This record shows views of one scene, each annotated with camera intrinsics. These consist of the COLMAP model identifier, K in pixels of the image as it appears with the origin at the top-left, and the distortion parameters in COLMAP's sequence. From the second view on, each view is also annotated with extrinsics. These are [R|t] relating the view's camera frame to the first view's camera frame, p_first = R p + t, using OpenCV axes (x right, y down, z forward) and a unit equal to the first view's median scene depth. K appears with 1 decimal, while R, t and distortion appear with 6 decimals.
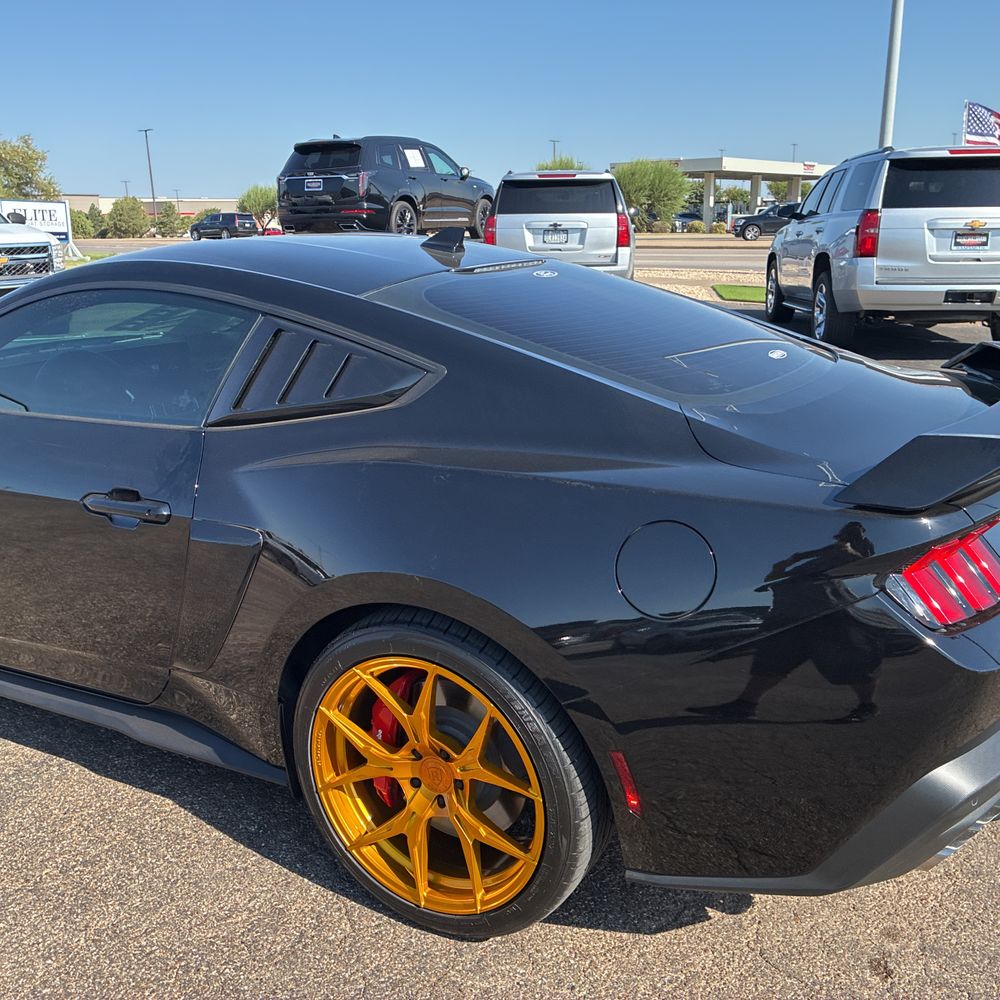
lens RADIAL K [[1002.7, 0, 482.8], [0, 1002.7, 502.5], [0, 0, 1]] dist [0.022927, 0.022482]
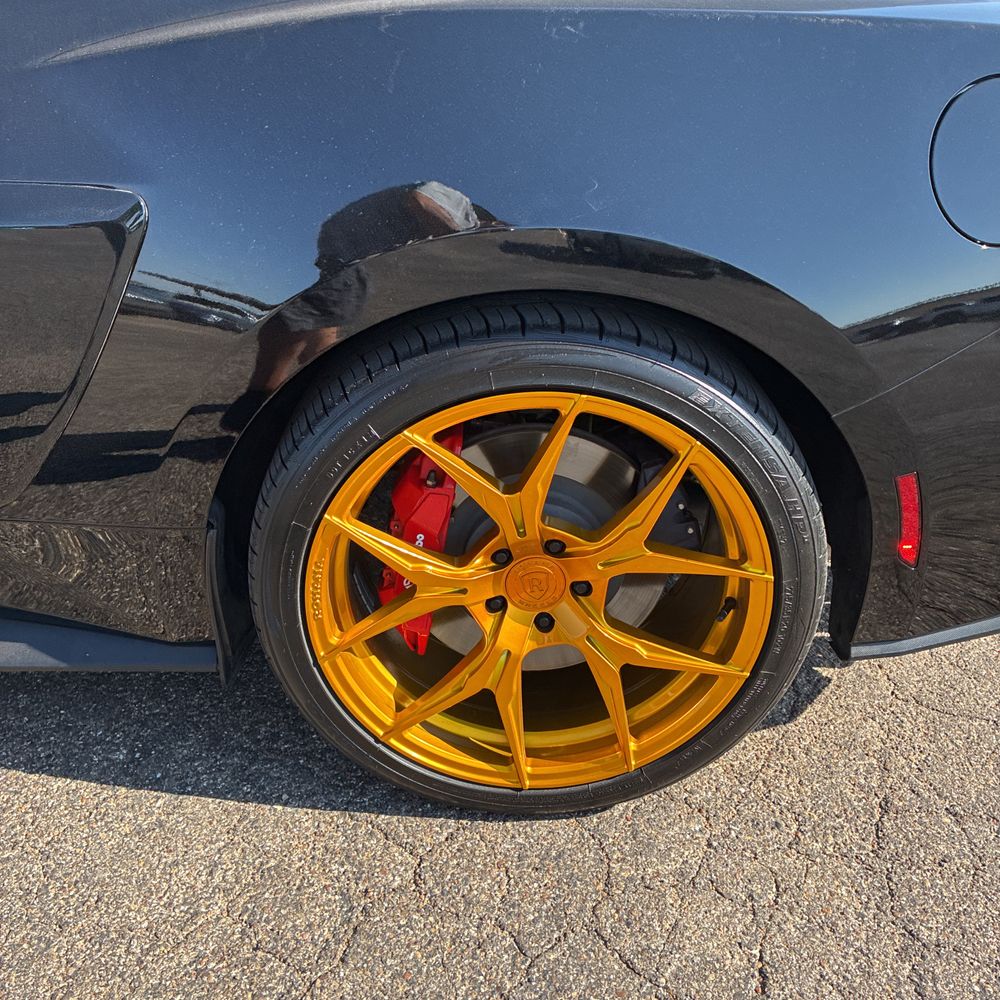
lens RADIAL K [[1019.9, 0, 484.1], [0, 1019.9, 499.3], [0, 0, 1]] dist [0.002537, 0.029540]
pose [[0.871119, -0.195316, 0.450559, -0.318690], [0.096546, 0.967712, 0.232837, 0.072141], [-0.481488, -0.159329, 0.861849, 0.468301]]
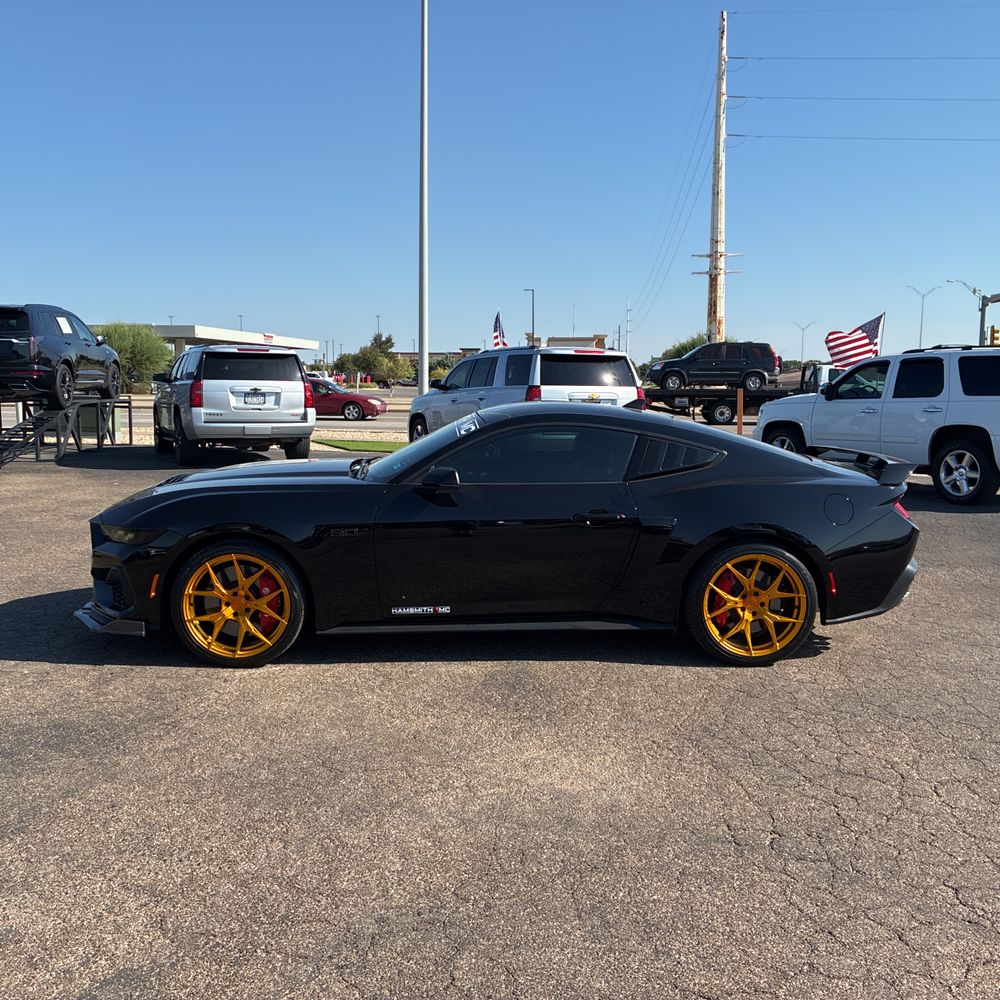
lens RADIAL K [[1021.4, 0, 500.0], [0, 1021.4, 500.0], [0, 0, 1]] dist [0.022046, 0.016378]
pose [[0.848847, -0.040631, 0.527076, -1.886733], [0.123972, 0.984538, -0.123759, 0.239424], [-0.513897, 0.170395, 0.840759, -0.899741]]
